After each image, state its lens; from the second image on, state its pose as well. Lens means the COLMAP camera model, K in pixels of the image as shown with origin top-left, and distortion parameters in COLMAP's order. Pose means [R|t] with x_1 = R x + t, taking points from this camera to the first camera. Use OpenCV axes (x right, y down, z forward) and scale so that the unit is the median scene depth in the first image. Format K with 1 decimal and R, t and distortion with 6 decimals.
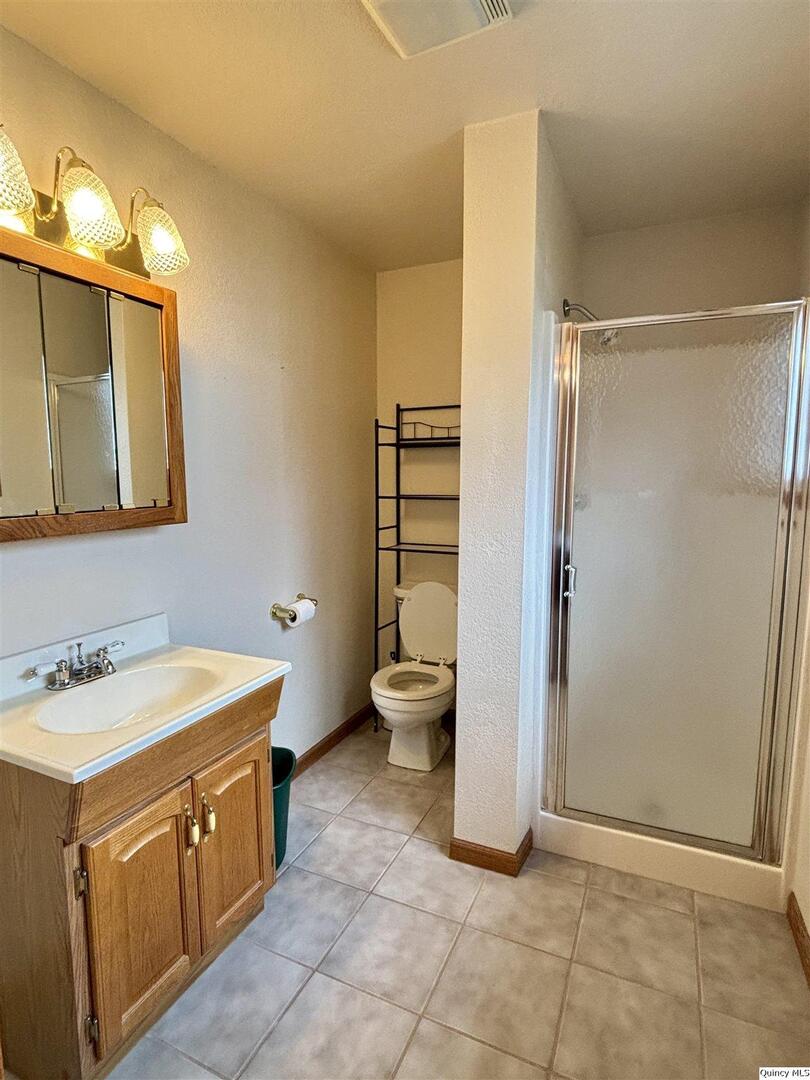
lens RADIAL K [[584.1, 0, 400.8], [0, 584.1, 542.8], [0, 0, 1]] dist [0.005353, 0.002477]
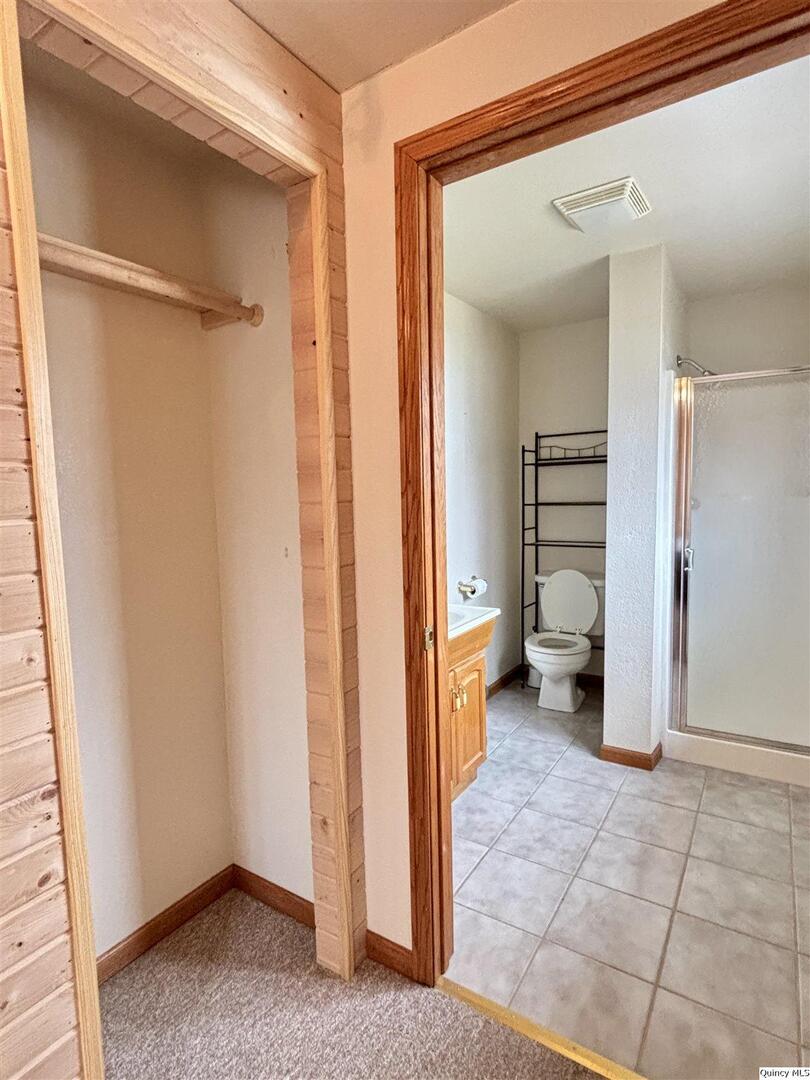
lens RADIAL K [[584.1, 0, 406.2], [0, 584.1, 537.7], [0, 0, 1]] dist [0.005353, 0.002477]
pose [[0.991726, -0.007006, -0.128182, -0.177411], [0.002501, 0.999375, -0.035269, 0.054412], [0.128349, 0.034656, 0.991123, -0.422117]]
